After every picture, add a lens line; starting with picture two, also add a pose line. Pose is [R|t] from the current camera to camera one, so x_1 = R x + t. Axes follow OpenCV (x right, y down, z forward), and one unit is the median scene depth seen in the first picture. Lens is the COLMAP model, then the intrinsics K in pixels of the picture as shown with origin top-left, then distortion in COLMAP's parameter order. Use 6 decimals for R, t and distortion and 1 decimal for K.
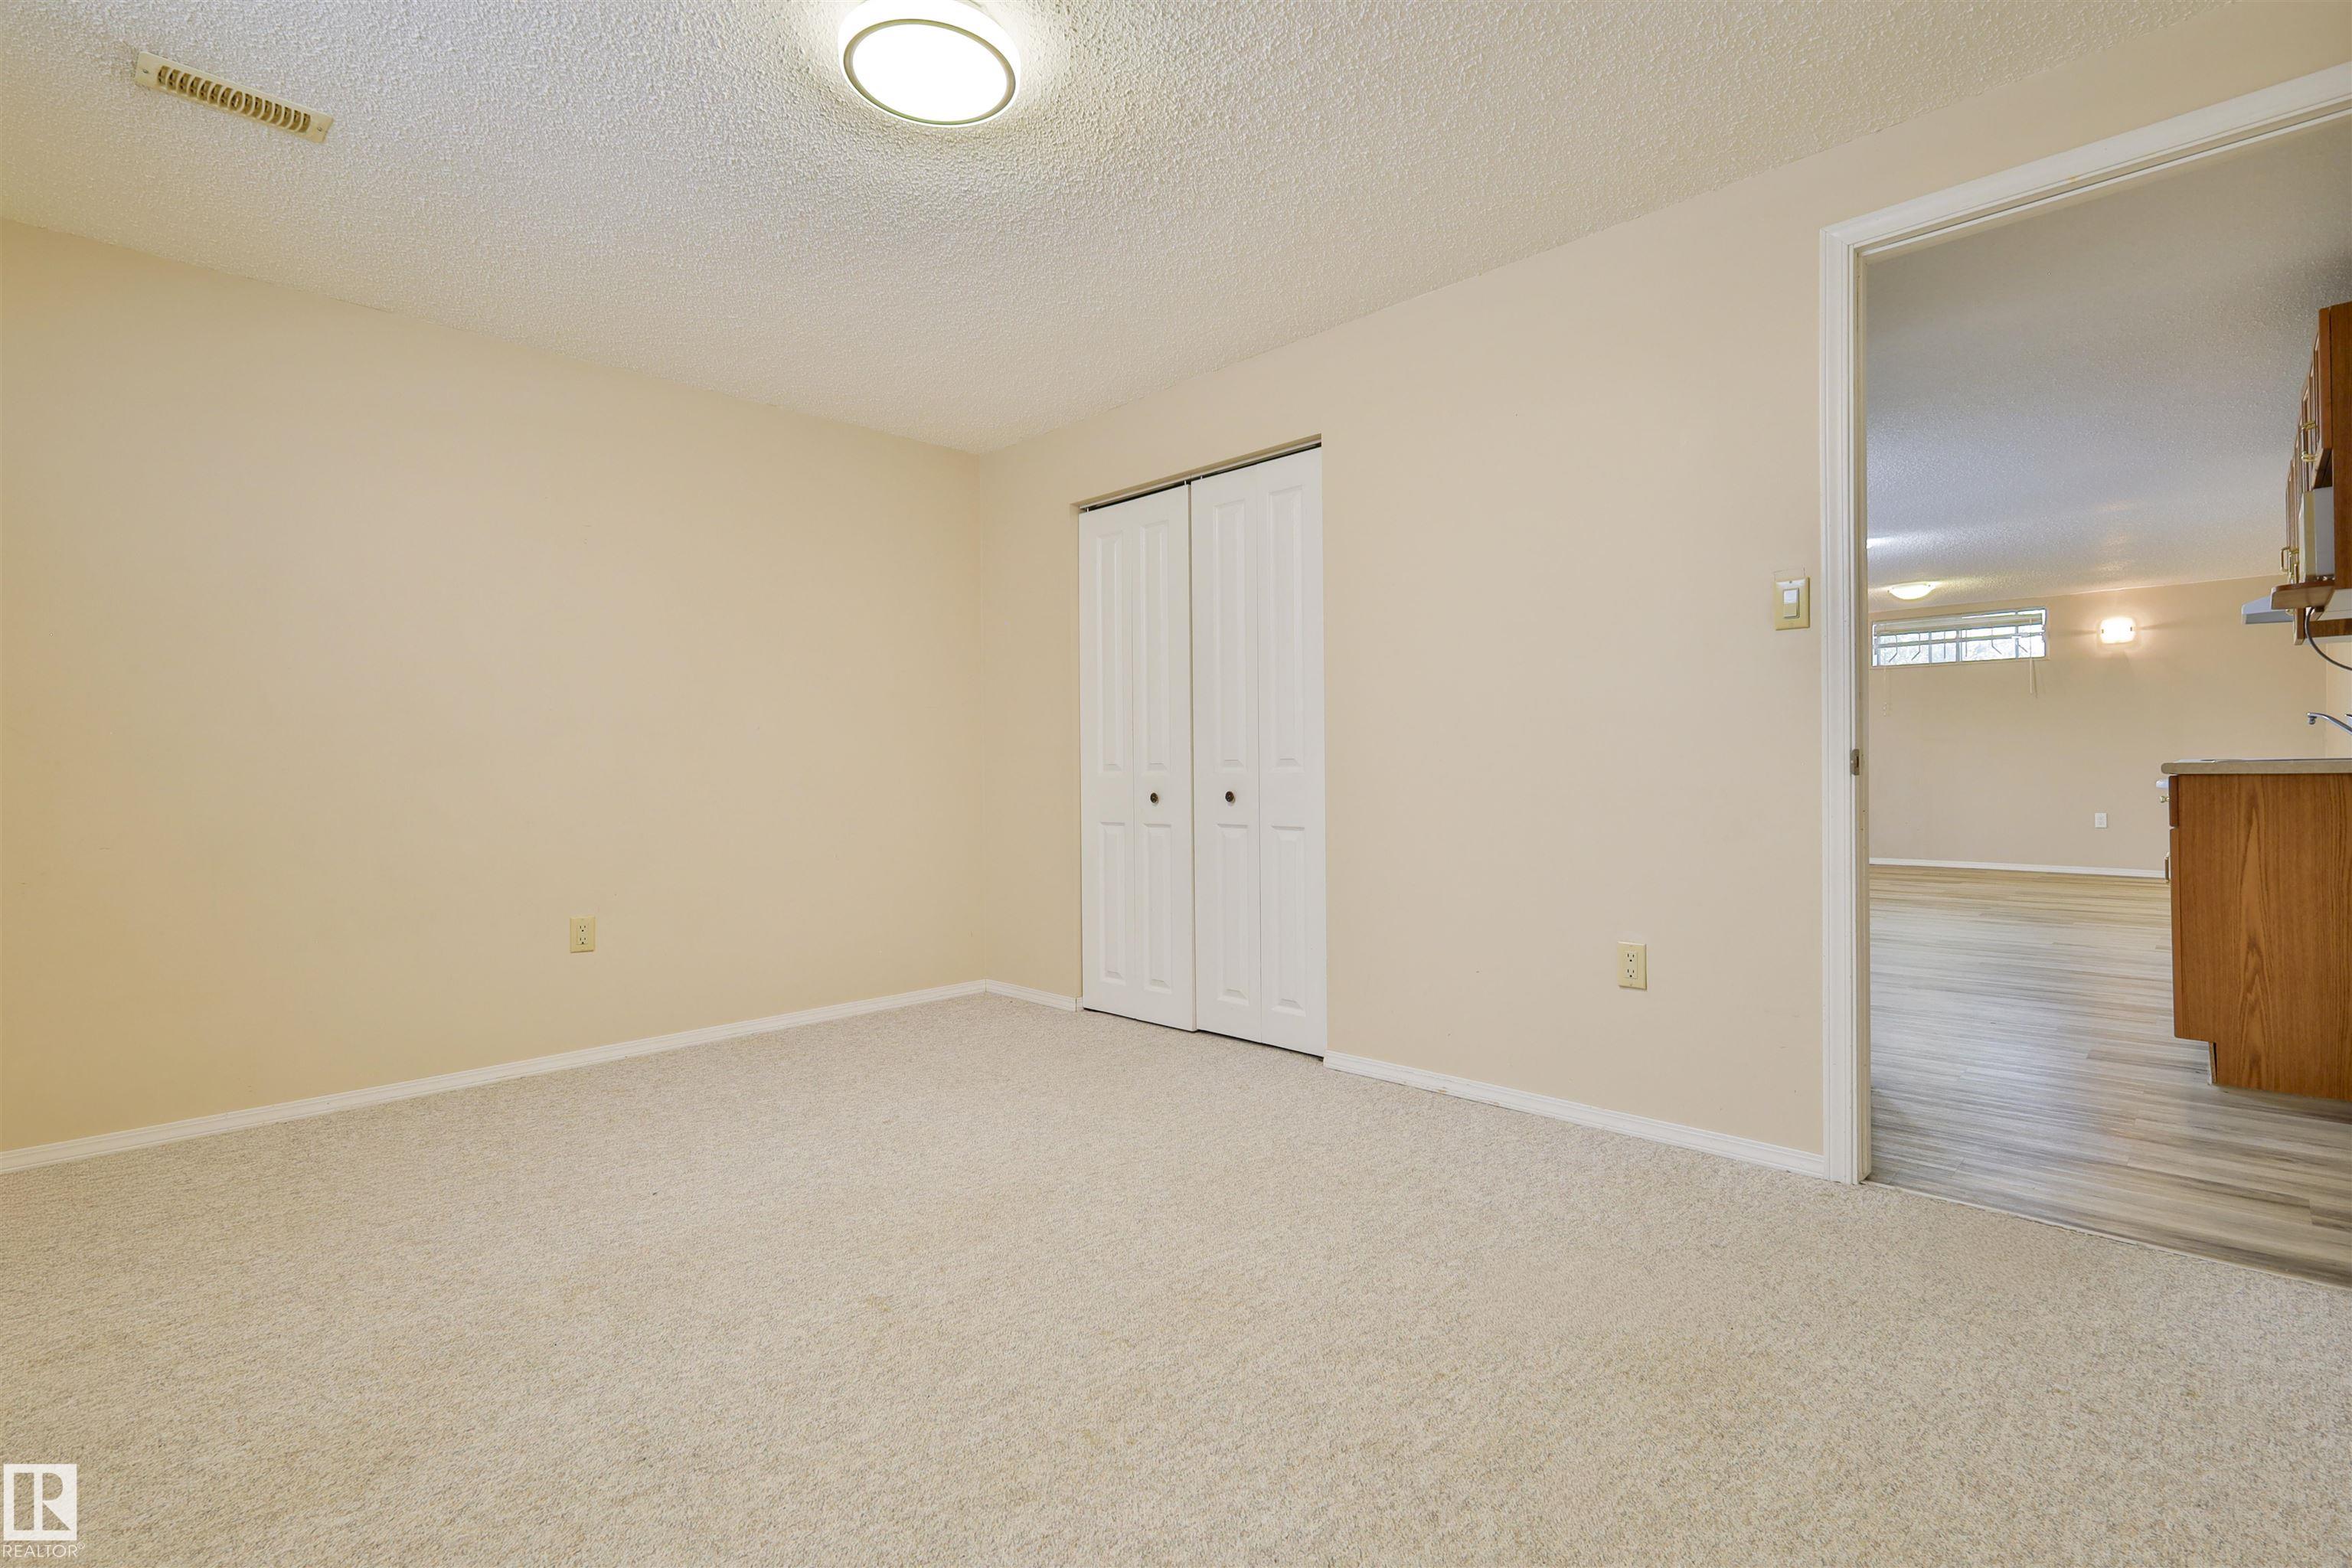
lens RADIAL K [[1116.7, 0, 1149.7], [0, 1116.7, 775.1], [0, 0, 1]] dist [0.001523, 0.000328]
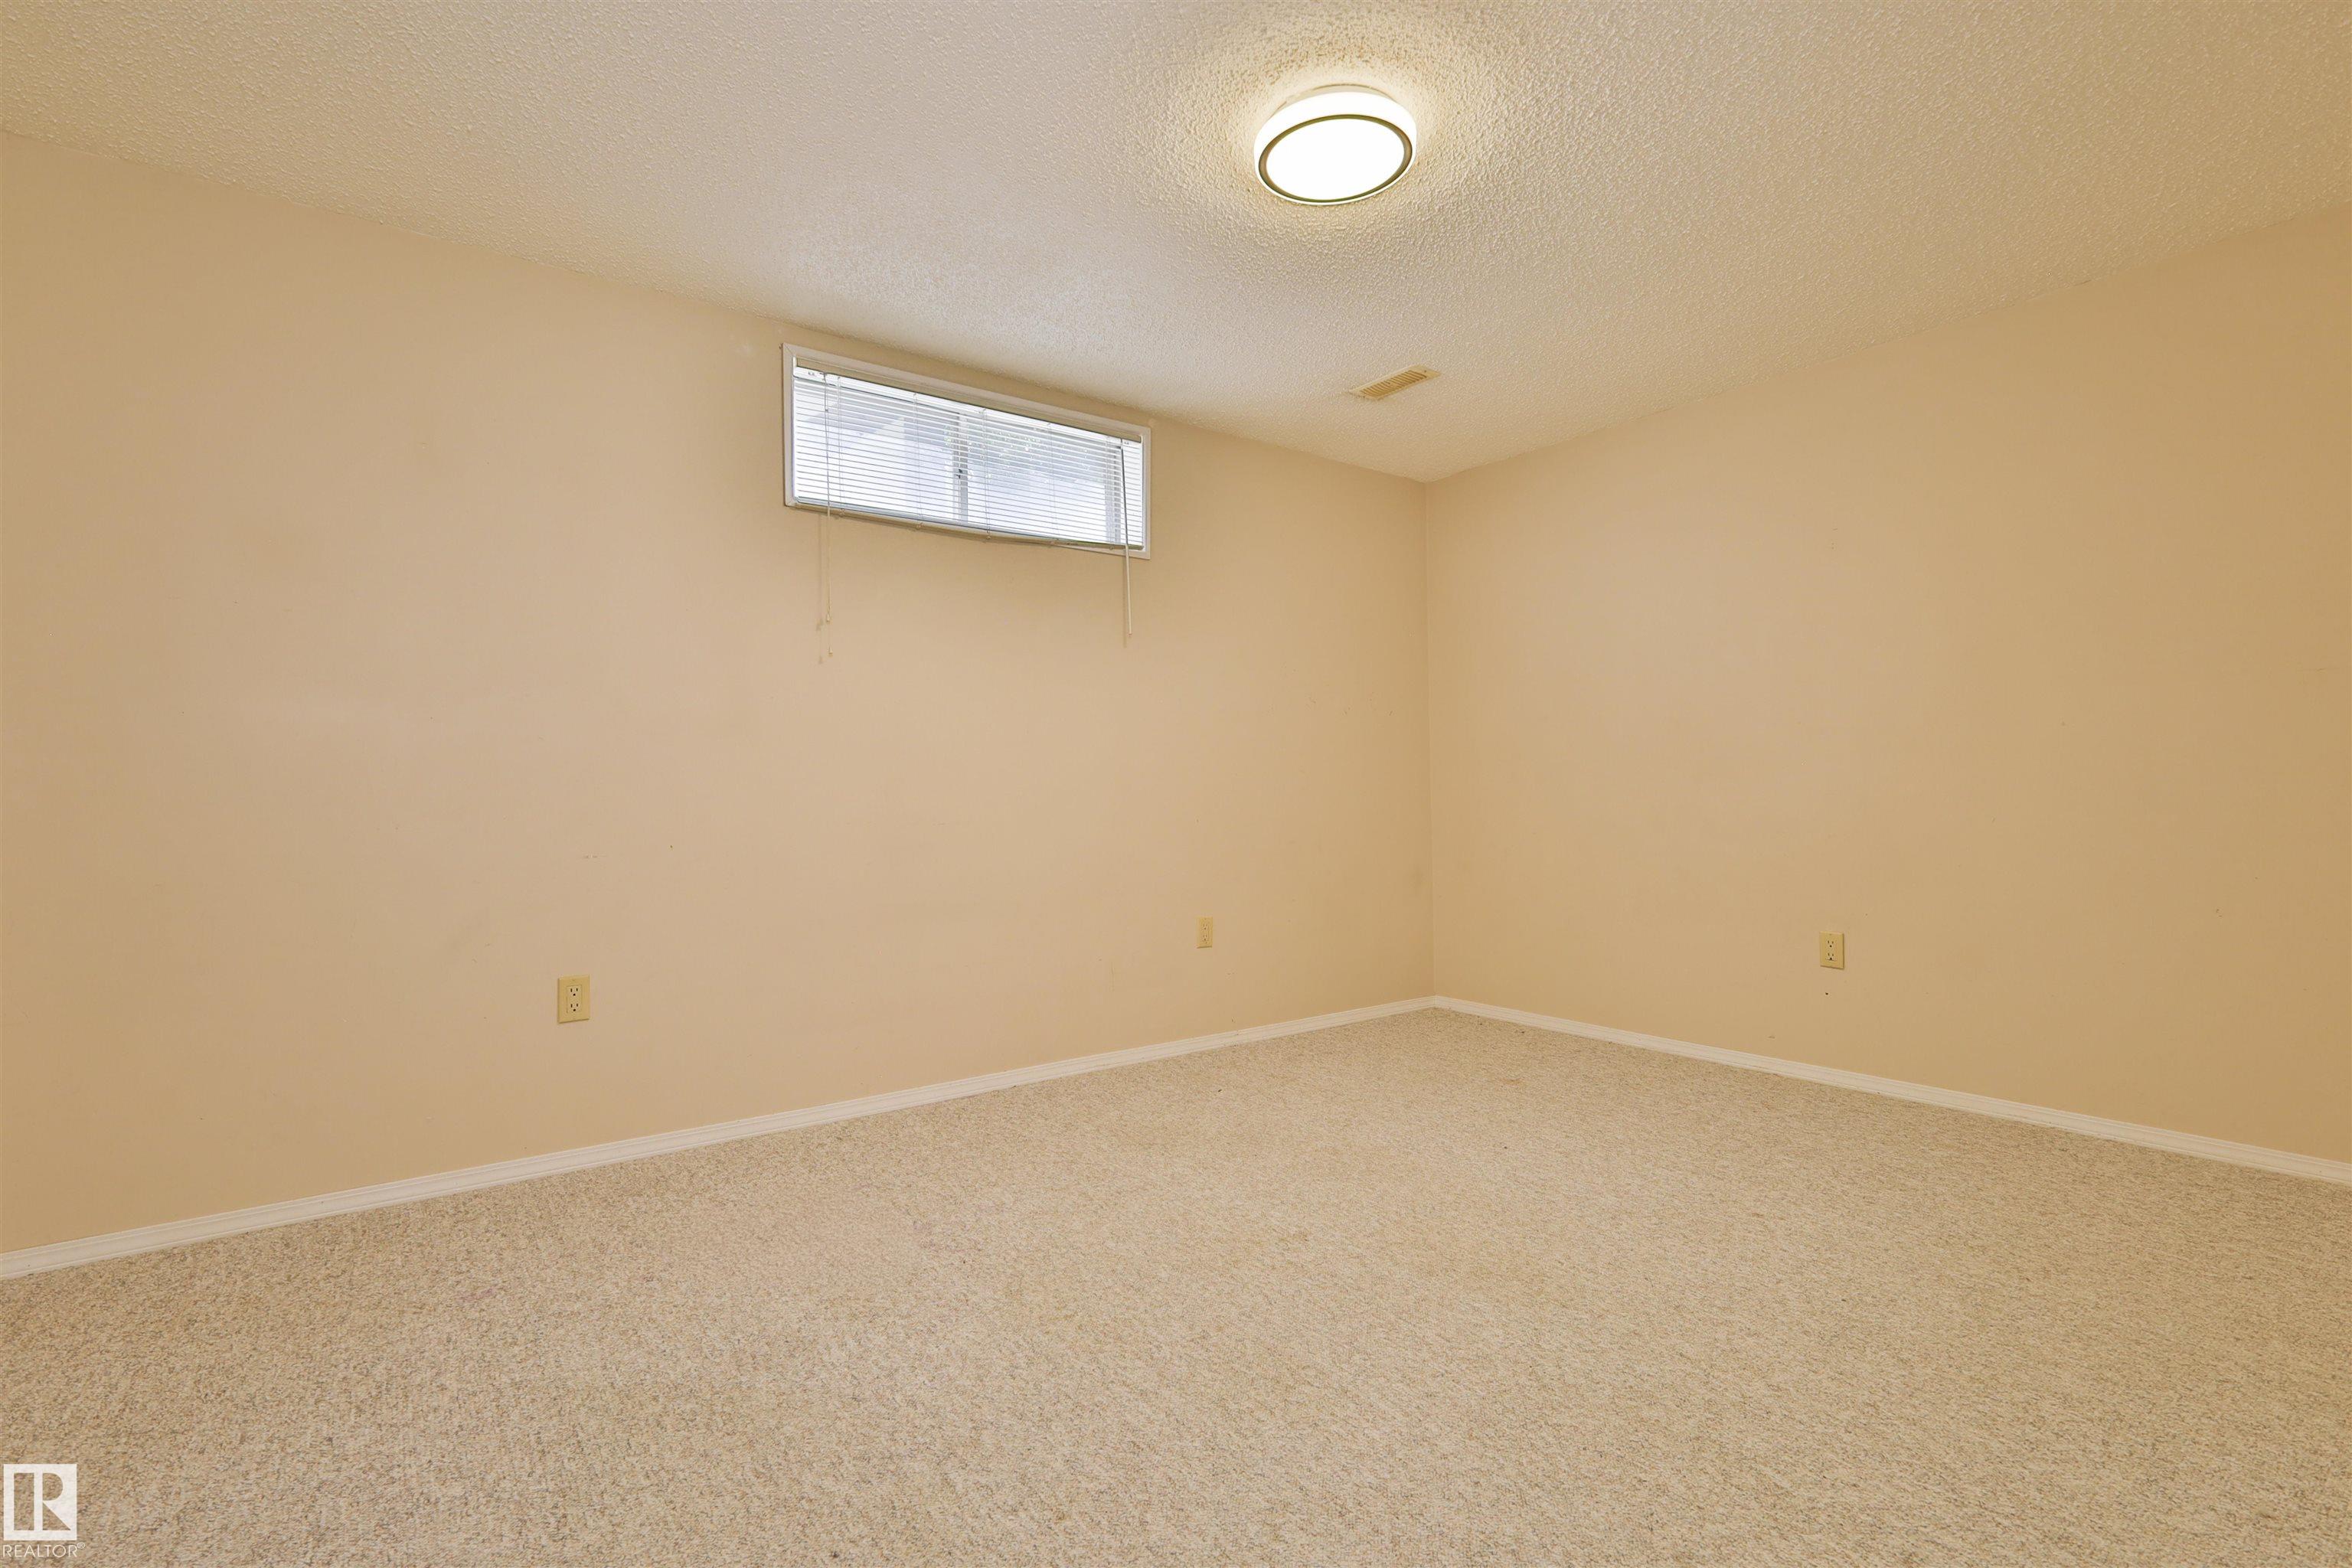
lens RADIAL K [[1110.3, 0, 1181.8], [0, 1110.3, 777.6], [0, 0, 1]] dist [0.003540, 0.000526]
pose [[-0.170415, -0.000863, -0.985372, 0.825995], [0.009924, 0.999947, -0.002592, -0.009937], [0.985322, -0.010221, -0.170397, 0.958585]]
